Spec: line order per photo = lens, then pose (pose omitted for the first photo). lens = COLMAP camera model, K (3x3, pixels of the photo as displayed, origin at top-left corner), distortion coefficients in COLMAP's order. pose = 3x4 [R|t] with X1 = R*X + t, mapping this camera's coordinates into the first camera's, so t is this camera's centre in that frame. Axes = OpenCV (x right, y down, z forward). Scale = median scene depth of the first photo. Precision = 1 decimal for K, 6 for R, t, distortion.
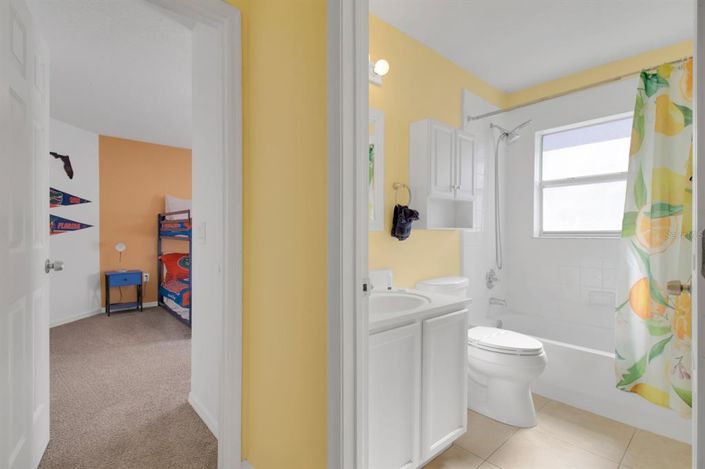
lens RADIAL K [[335.1, 0, 349.8], [0, 335.1, 232.8], [0, 0, 1]] dist [-0.023086, -0.004663]
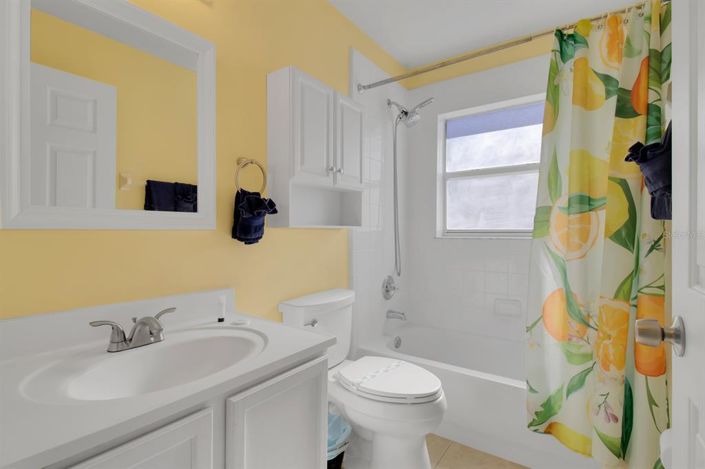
lens RADIAL K [[335.1, 0, 351.4], [0, 335.1, 232.0], [0, 0, 1]] dist [-0.023086, -0.004663]
pose [[0.972270, 0.000057, 0.233860, 0.212444], [0.000031, 1.000000, -0.000372, -0.000554], [-0.233860, 0.000369, 0.972270, 0.323799]]
